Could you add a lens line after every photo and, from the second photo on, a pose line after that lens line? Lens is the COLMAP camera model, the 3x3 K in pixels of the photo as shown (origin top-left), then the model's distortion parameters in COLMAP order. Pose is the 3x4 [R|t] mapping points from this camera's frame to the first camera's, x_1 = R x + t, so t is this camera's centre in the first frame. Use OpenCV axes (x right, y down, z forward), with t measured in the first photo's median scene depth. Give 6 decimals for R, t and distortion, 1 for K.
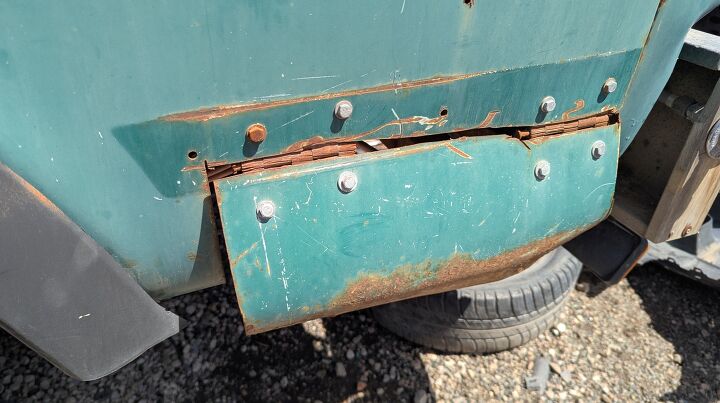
lens RADIAL K [[549.0, 0, 360.0], [0, 549.0, 201.5], [0, 0, 1]] dist [0.006257, -0.043505]
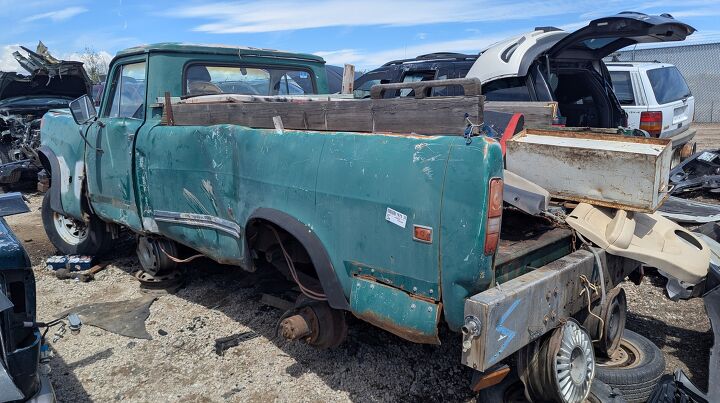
lens RADIAL K [[549.0, 0, 360.0], [0, 549.0, 201.5], [0, 0, 1]] dist [0.006257, -0.043505]
pose [[0.440385, 0.158953, -0.883626, 3.875787], [-0.486195, 0.869620, -0.085878, -0.212585], [0.754768, 0.467434, 0.460250, -1.532120]]
